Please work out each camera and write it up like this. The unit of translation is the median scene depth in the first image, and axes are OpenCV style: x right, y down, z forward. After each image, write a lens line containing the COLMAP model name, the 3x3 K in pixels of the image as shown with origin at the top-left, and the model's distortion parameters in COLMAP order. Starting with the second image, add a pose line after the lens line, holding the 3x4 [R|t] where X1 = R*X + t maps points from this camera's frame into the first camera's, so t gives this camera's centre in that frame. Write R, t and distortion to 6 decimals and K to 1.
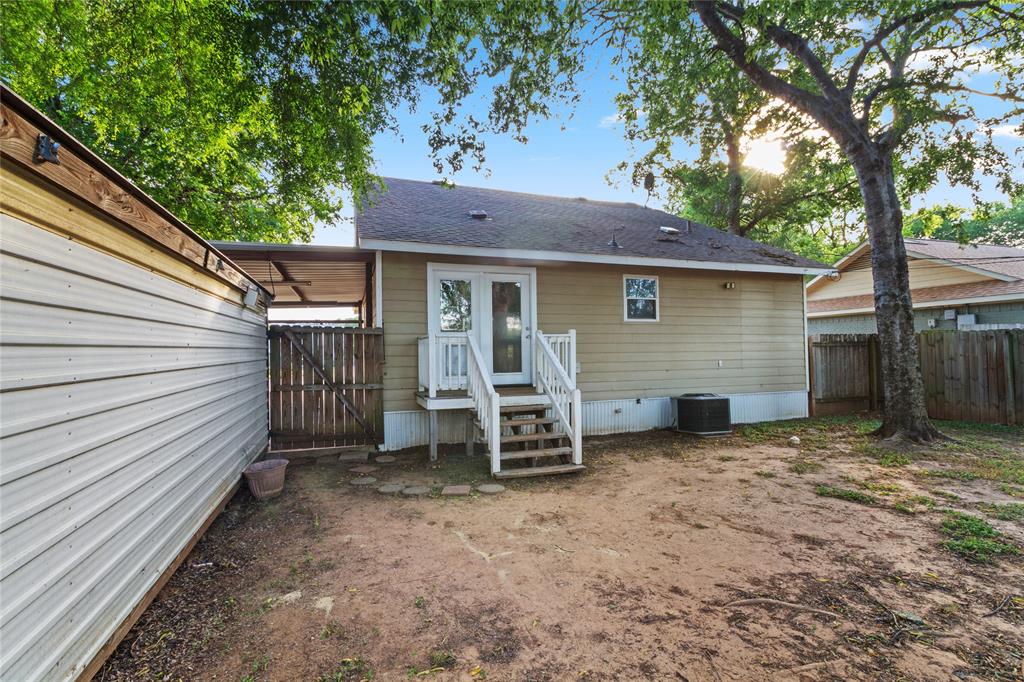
lens RADIAL K [[475.0, 0, 515.9], [0, 475.0, 343.5], [0, 0, 1]] dist [0.005331, 0.001052]
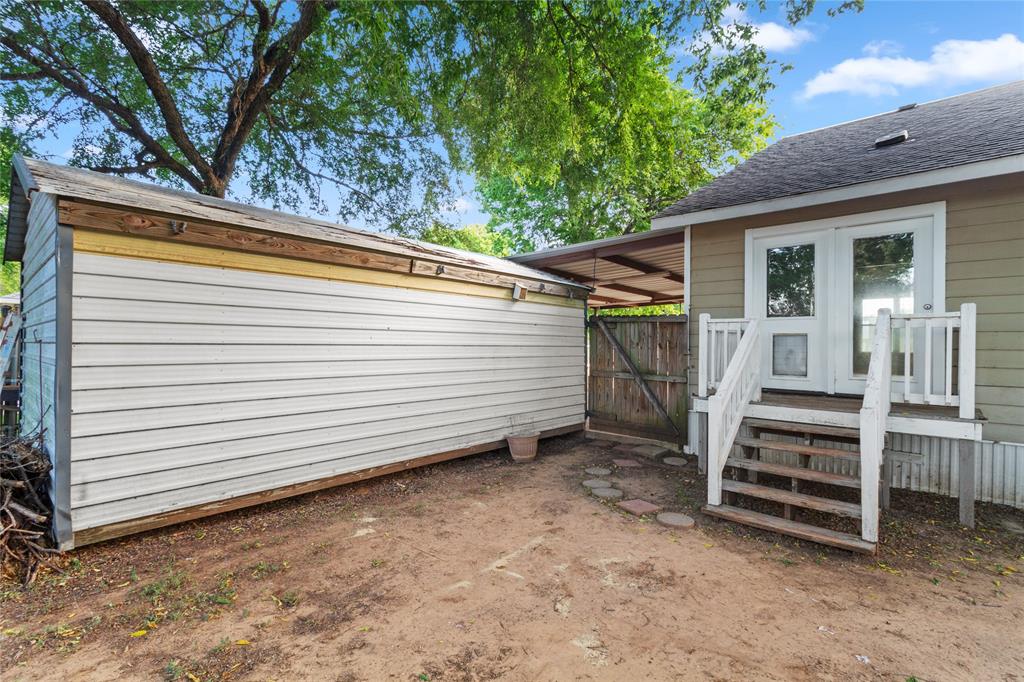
lens RADIAL K [[475.0, 0, 515.9], [0, 475.0, 343.5], [0, 0, 1]] dist [0.005331, 0.001052]
pose [[0.480955, 0.013565, -0.876640, 0.445561], [-0.006699, 0.999908, 0.011797, 0.016888], [0.876720, 0.000199, 0.481002, 0.380631]]
